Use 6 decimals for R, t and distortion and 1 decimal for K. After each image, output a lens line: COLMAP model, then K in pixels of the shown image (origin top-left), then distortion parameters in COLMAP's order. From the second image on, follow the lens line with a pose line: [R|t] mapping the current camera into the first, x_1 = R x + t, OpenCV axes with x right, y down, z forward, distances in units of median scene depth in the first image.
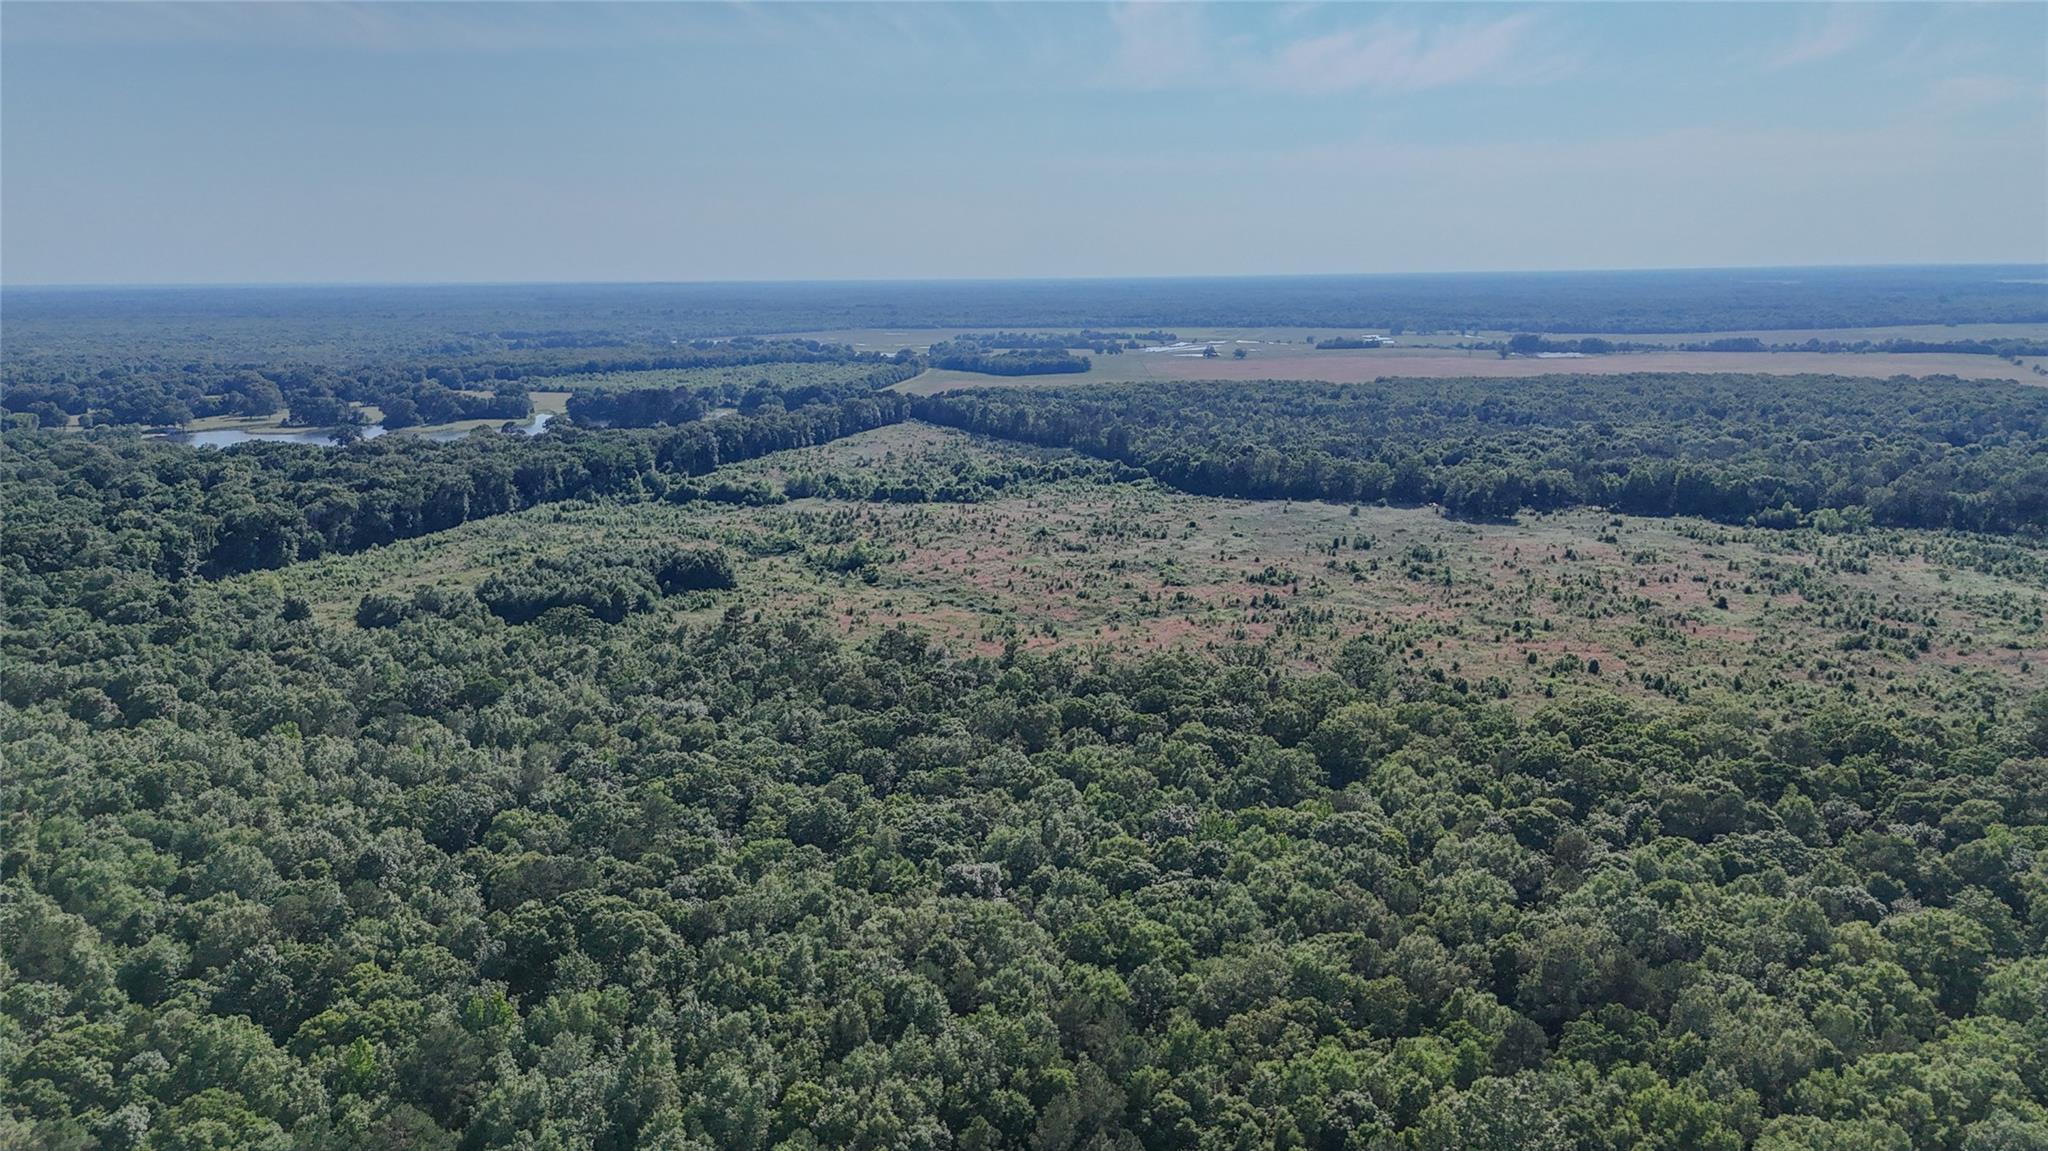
lens RADIAL K [[1586.0, 0, 1024.0], [0, 1586.0, 575.5], [0, 0, 1]] dist [0.209949, -0.246484]
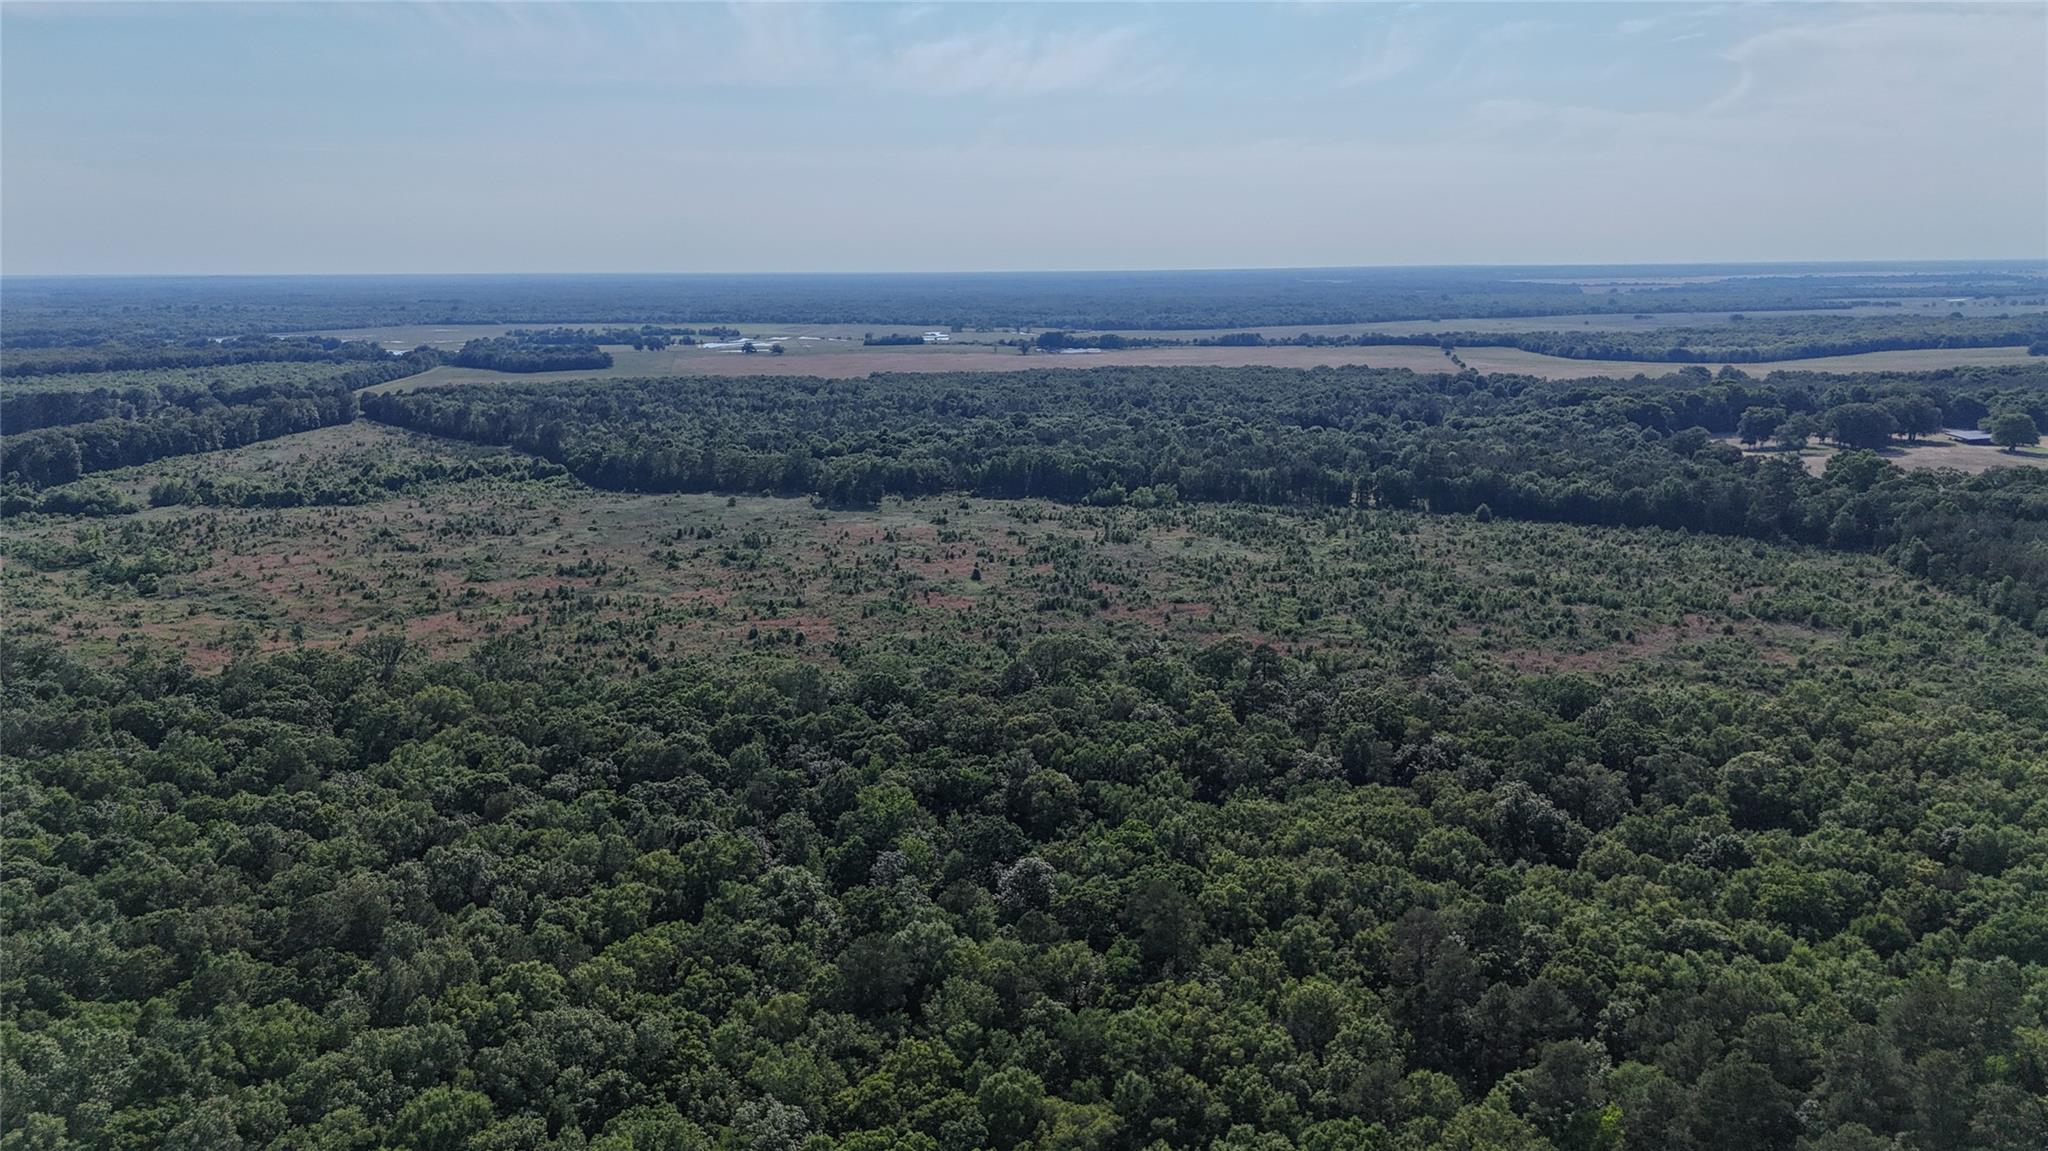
lens RADIAL K [[1586.0, 0, 1024.0], [0, 1586.0, 575.5], [0, 0, 1]] dist [0.209949, -0.246484]
pose [[0.977478, -0.044809, 0.206226, 0.122341], [0.044351, 0.998993, 0.006845, 0.005870], [-0.206325, 0.002455, 0.978480, -0.032743]]
